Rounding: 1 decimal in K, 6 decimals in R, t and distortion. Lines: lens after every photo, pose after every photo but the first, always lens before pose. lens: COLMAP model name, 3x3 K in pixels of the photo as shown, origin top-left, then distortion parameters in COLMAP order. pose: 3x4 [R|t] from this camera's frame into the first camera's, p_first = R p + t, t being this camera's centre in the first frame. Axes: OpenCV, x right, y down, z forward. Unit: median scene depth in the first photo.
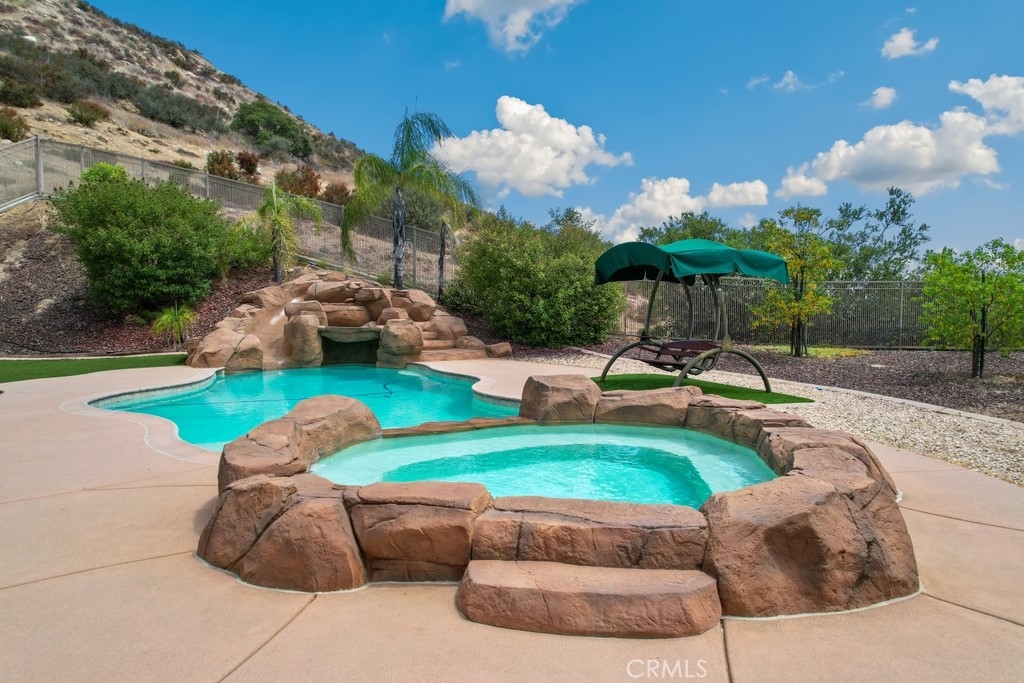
lens RADIAL K [[655.7, 0, 512.0], [0, 655.7, 341.5], [0, 0, 1]] dist [-0.076508, 0.075957]
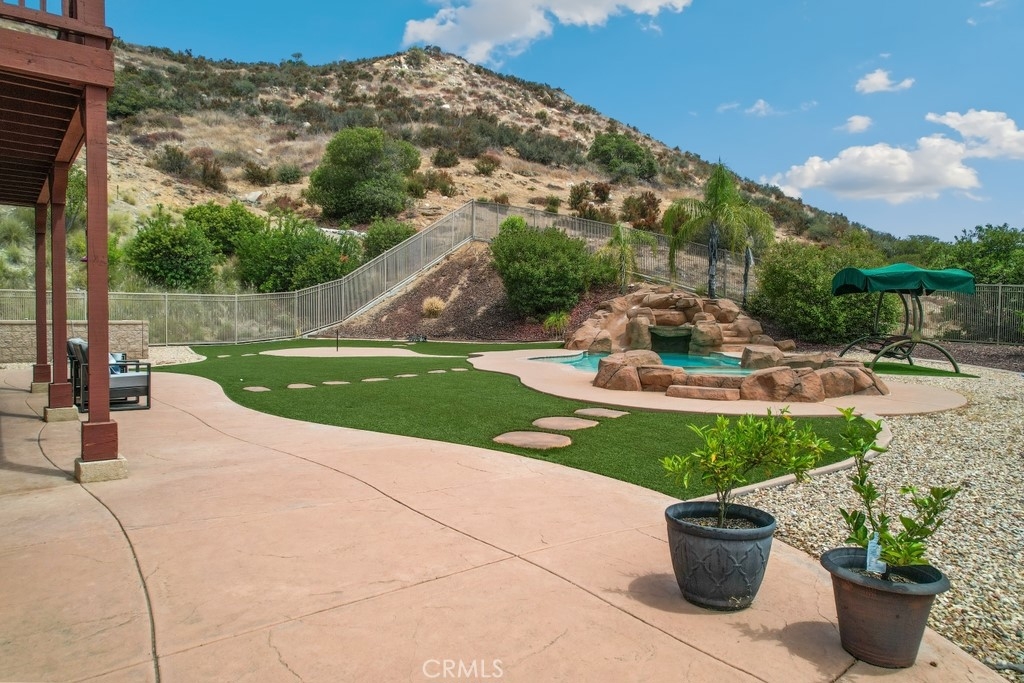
lens RADIAL K [[655.7, 0, 512.0], [0, 655.7, 341.5], [0, 0, 1]] dist [-0.076508, 0.075957]
pose [[0.869810, 0.021923, -0.492899, 0.050873], [-0.027408, 0.999617, -0.003905, 0.008898], [0.492624, 0.016906, 0.870078, -0.135579]]
